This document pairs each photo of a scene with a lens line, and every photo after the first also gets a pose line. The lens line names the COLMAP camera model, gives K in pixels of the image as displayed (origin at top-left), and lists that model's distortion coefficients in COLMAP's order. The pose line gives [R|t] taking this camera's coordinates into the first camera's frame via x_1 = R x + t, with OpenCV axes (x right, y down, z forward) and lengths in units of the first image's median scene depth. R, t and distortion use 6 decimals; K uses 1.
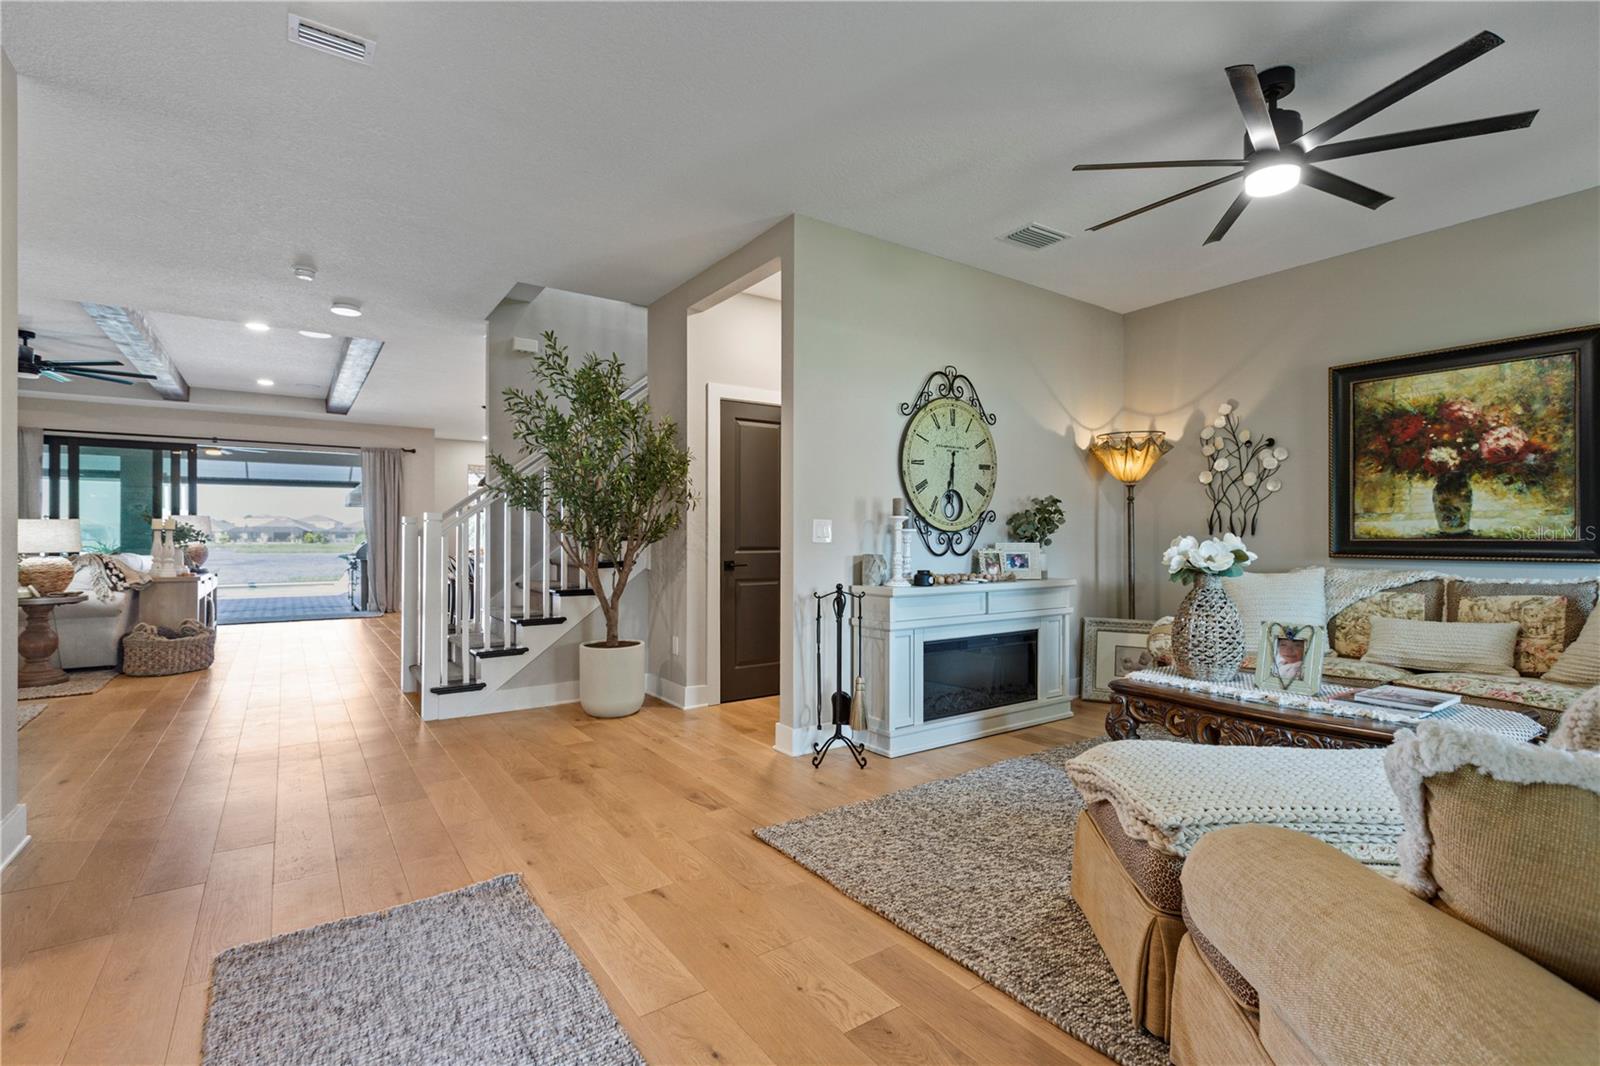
lens RADIAL K [[725.0, 0, 784.9], [0, 725.0, 535.3], [0, 0, 1]] dist [0.001982, -0.000210]
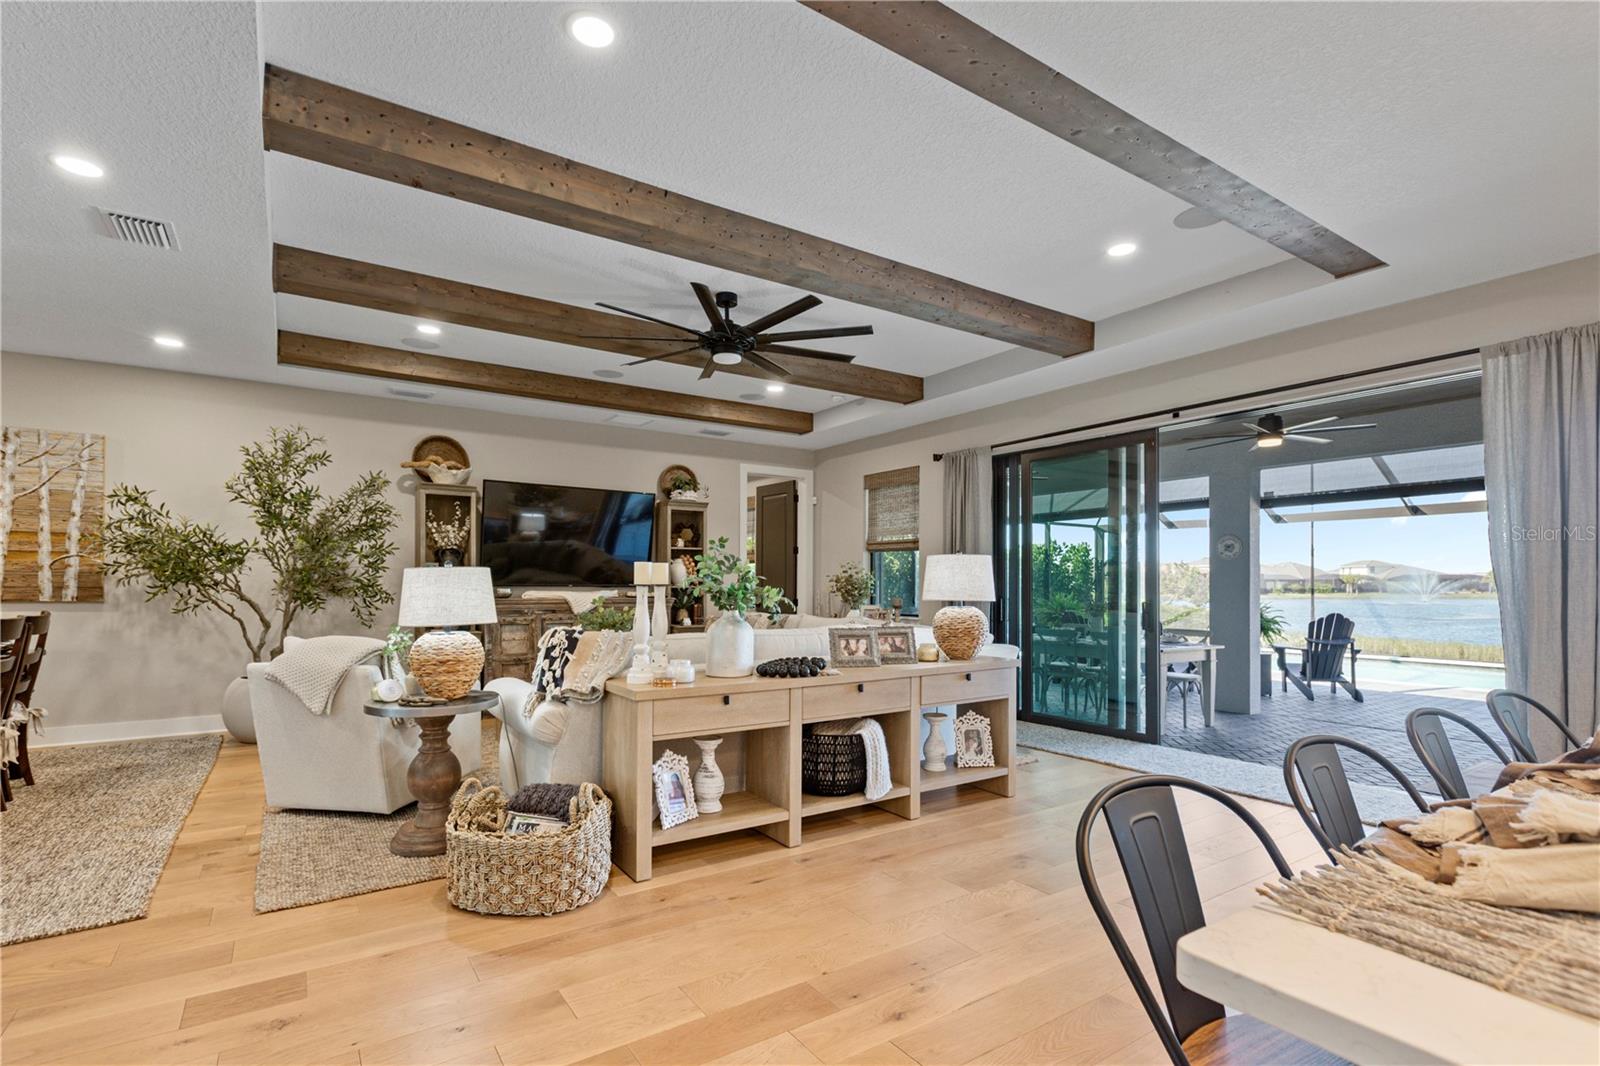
lens RADIAL K [[765.0, 0, 793.8], [0, 765.0, 584.9], [0, 0, 1]] dist [0.003498, -0.000503]
pose [[-0.013991, -0.003207, -0.999897, -0.344657], [0.000948, 0.999994, -0.003221, -0.006002], [0.999902, -0.000993, -0.013988, 1.137790]]
